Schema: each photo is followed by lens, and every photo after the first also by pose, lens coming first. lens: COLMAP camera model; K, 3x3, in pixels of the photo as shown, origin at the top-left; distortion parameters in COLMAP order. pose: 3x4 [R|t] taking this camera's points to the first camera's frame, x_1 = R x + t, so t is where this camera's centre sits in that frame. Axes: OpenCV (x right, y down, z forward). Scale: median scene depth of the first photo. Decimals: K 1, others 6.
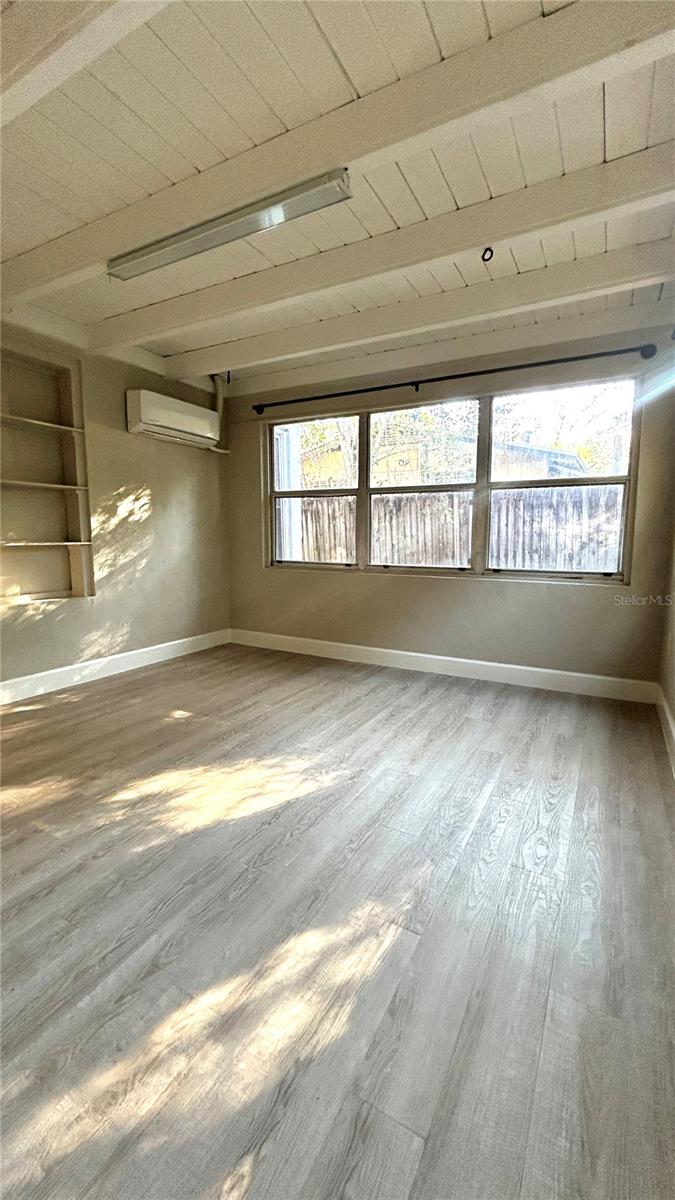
lens RADIAL K [[483.5, 0, 337.5], [0, 483.5, 600.0], [0, 0, 1]] dist [0.000047, -0.000551]
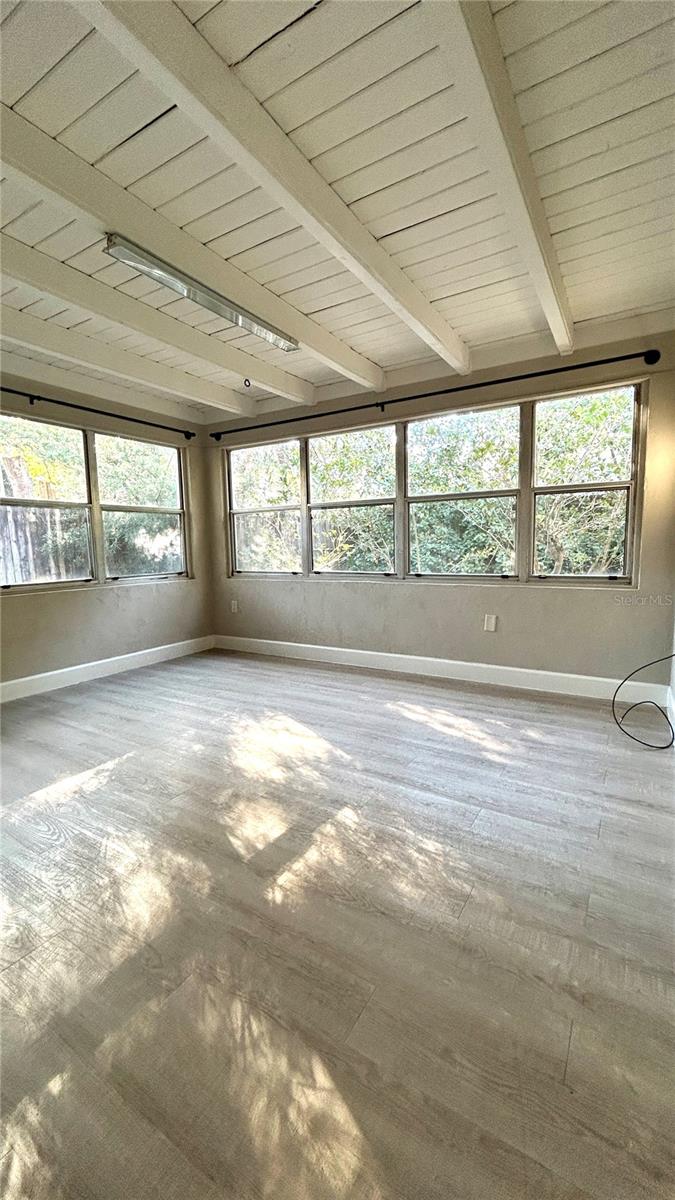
lens RADIAL K [[483.5, 0, 337.5], [0, 483.5, 600.0], [0, 0, 1]] dist [0.000047, -0.000551]
pose [[0.037901, -0.117843, 0.992309, -1.409224], [0.148853, 0.982609, 0.111006, -0.099049], [-0.988133, 0.143501, 0.054784, 0.674411]]
